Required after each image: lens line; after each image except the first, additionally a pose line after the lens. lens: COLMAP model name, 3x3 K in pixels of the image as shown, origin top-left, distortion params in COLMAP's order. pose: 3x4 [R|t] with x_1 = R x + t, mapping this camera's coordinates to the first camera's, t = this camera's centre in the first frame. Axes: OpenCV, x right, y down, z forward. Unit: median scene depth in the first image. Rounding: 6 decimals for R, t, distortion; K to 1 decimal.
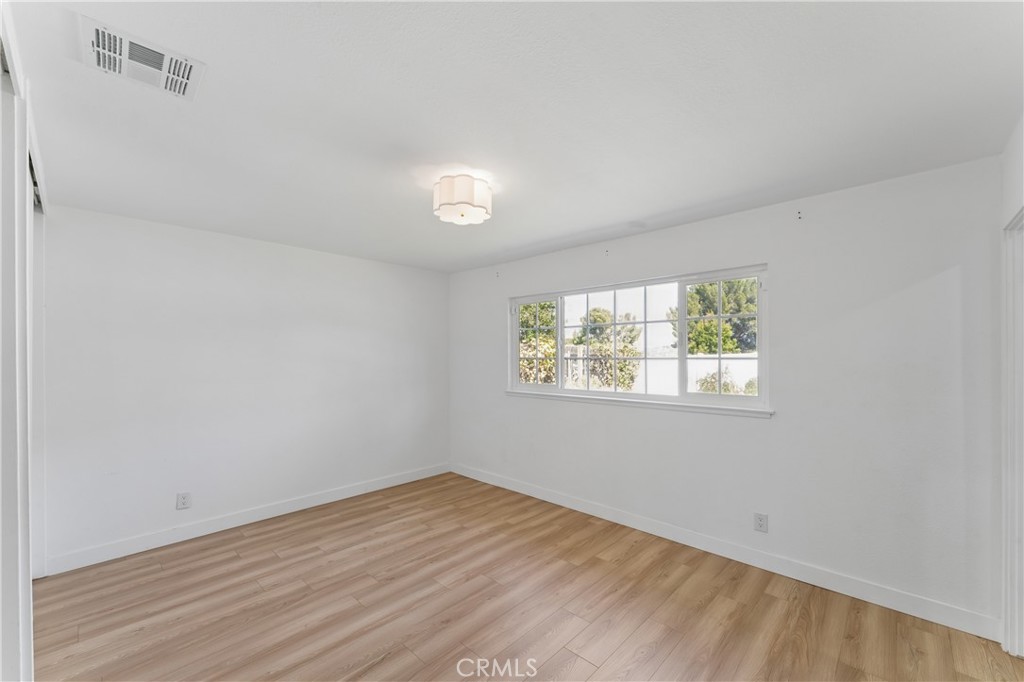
lens RADIAL K [[408.5, 0, 508.3], [0, 408.5, 345.1], [0, 0, 1]] dist [-0.000970, -0.000019]
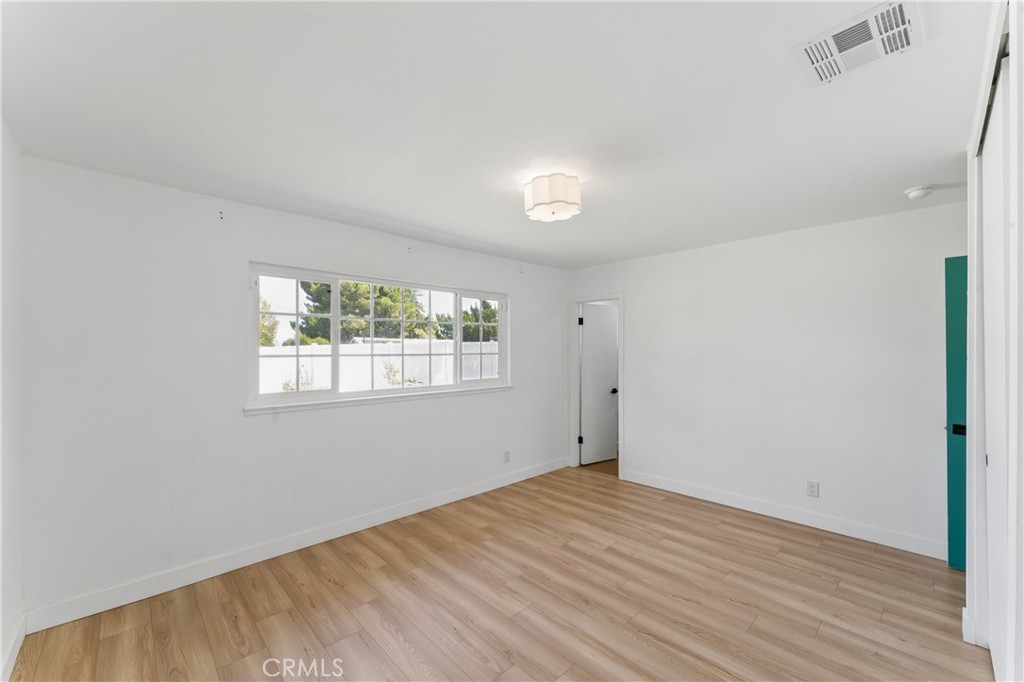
lens RADIAL K [[405.7, 0, 510.2], [0, 405.7, 350.5], [0, 0, 1]] dist [-0.001394, -0.000015]
pose [[0.043817, 0.006590, 0.999018, -0.946786], [-0.025636, 0.999656, -0.005470, 0.025920], [-0.998711, -0.025371, 0.043971, 0.905274]]
